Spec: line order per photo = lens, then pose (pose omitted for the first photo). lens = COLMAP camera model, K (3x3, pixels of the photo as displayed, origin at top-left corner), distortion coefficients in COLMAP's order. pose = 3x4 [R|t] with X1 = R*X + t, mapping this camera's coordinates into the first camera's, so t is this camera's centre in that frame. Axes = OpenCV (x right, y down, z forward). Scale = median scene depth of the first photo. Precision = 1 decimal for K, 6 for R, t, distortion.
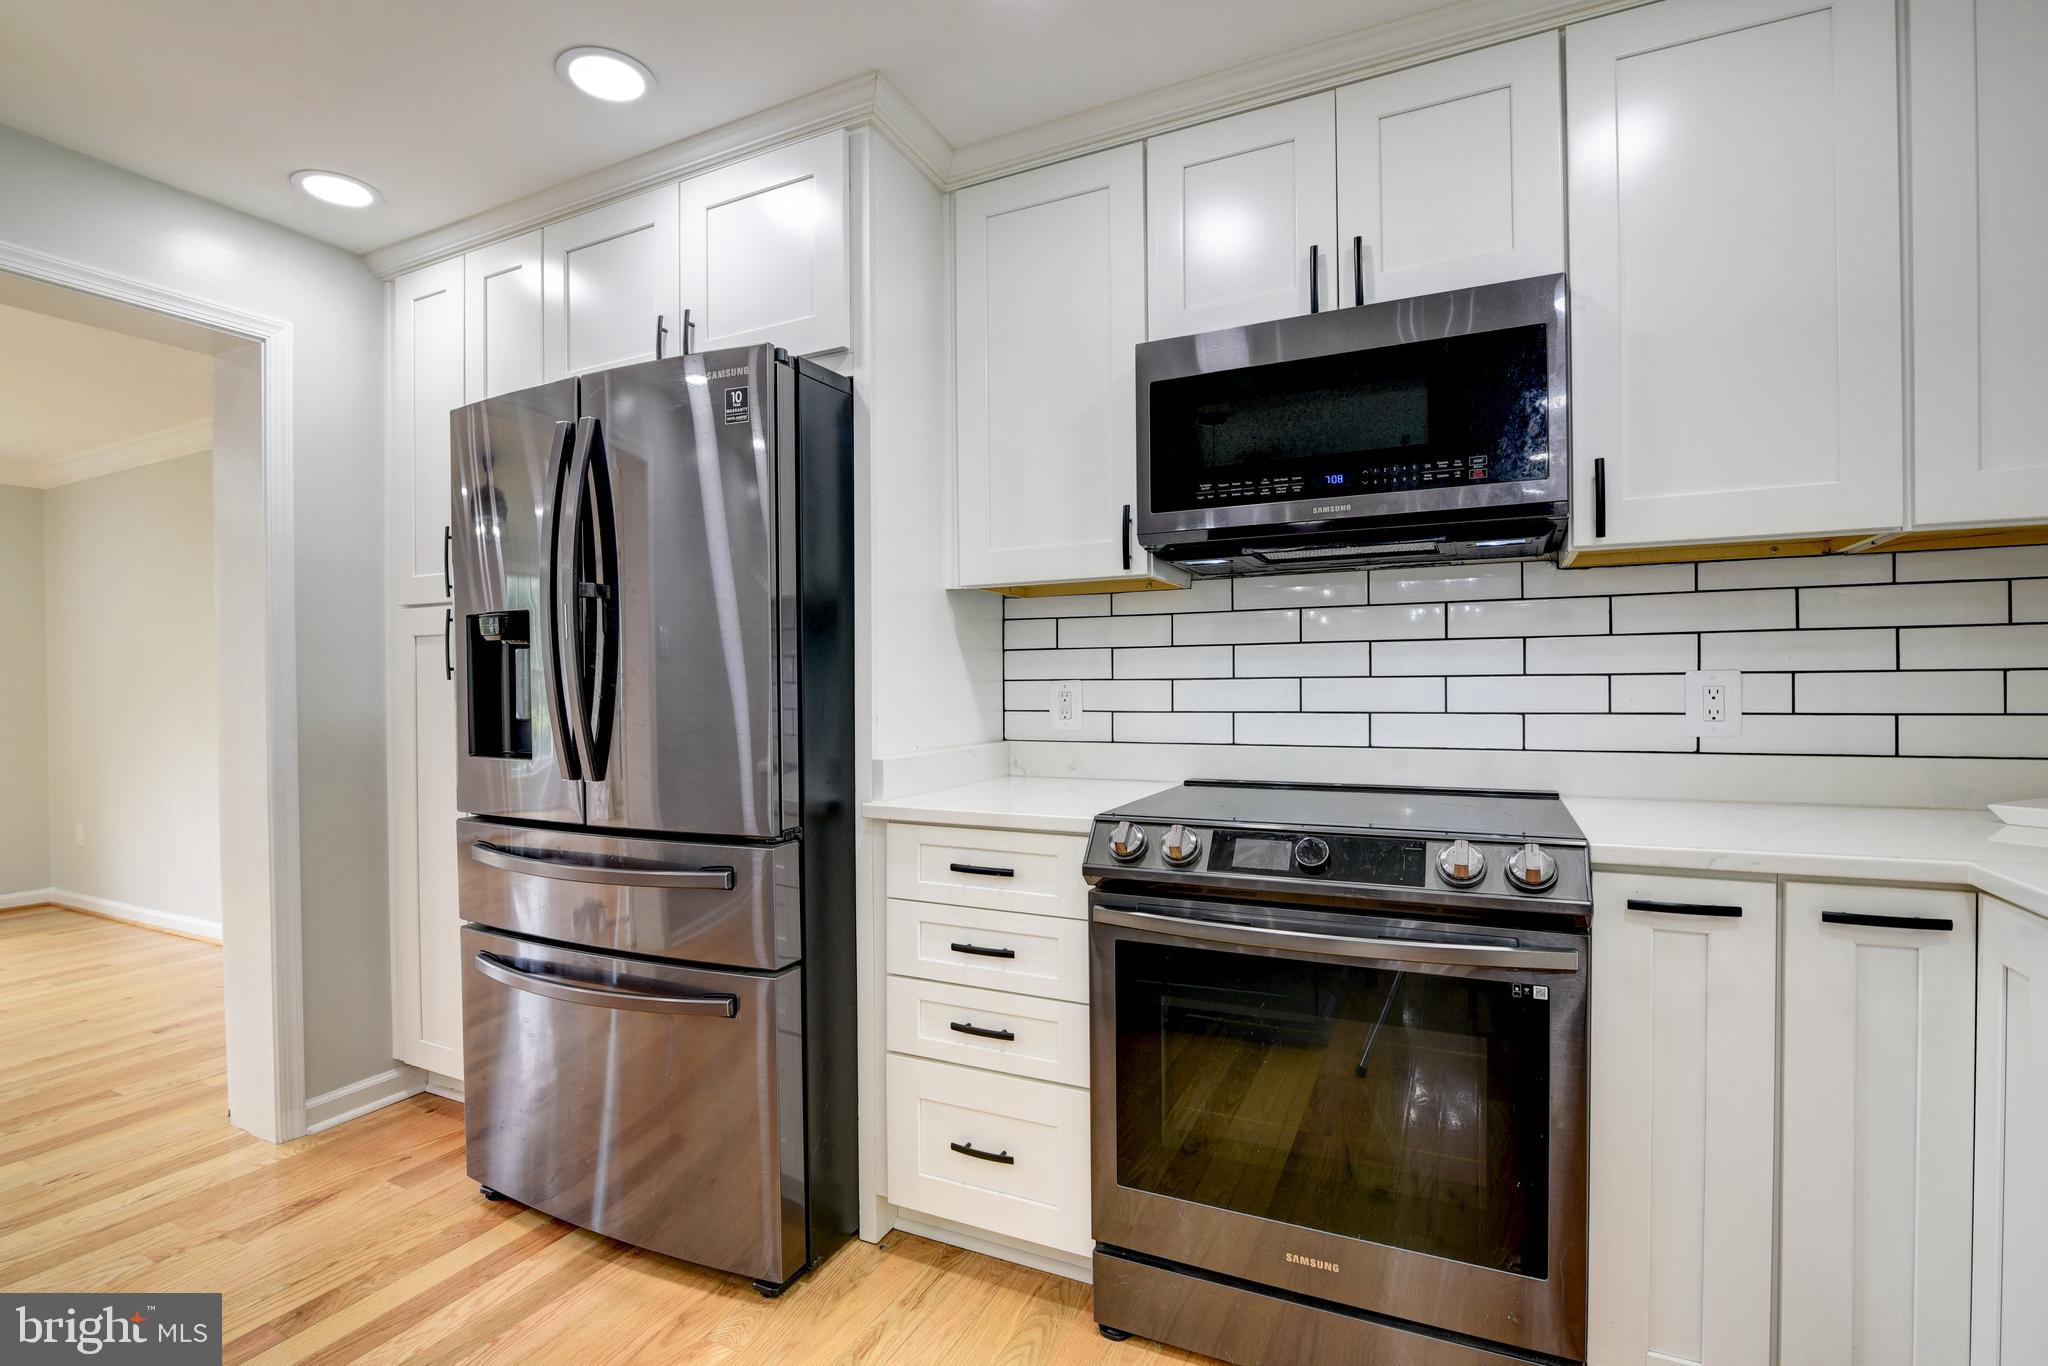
lens RADIAL K [[953.4, 0, 1024.9], [0, 953.4, 694.9], [0, 0, 1]] dist [-0.020316, 0.000875]
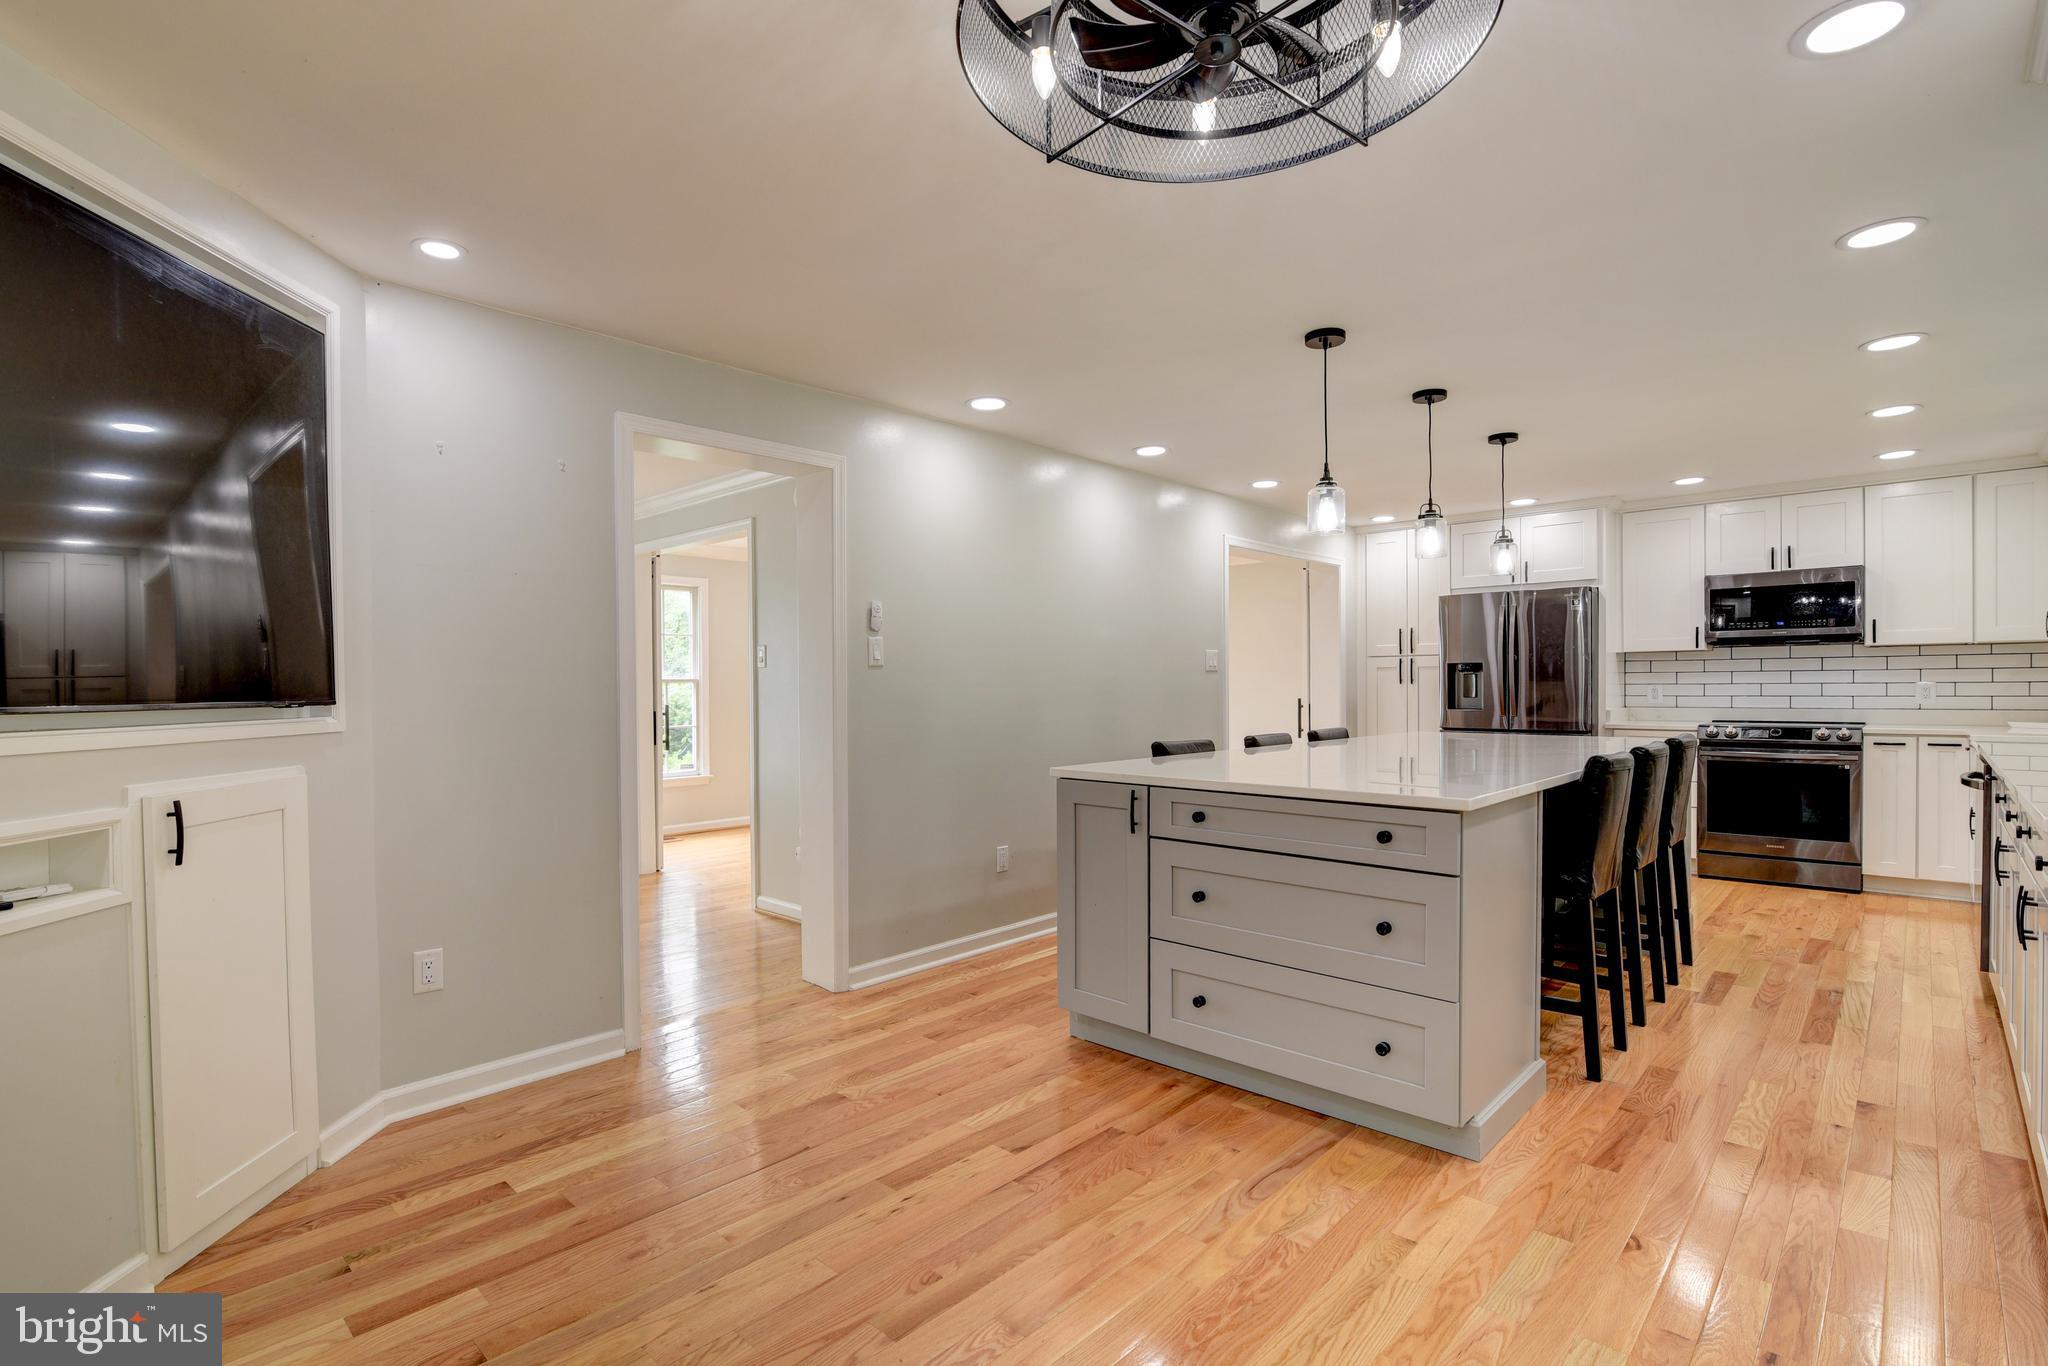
lens RADIAL K [[953.4, 0, 1024.9], [0, 953.4, 694.9], [0, 0, 1]] dist [-0.020316, 0.000875]
pose [[0.953526, 0.004333, -0.301280, -1.210516], [-0.003729, 0.999990, 0.002580, 0.020725], [0.301288, -0.001337, 0.953532, -2.955685]]
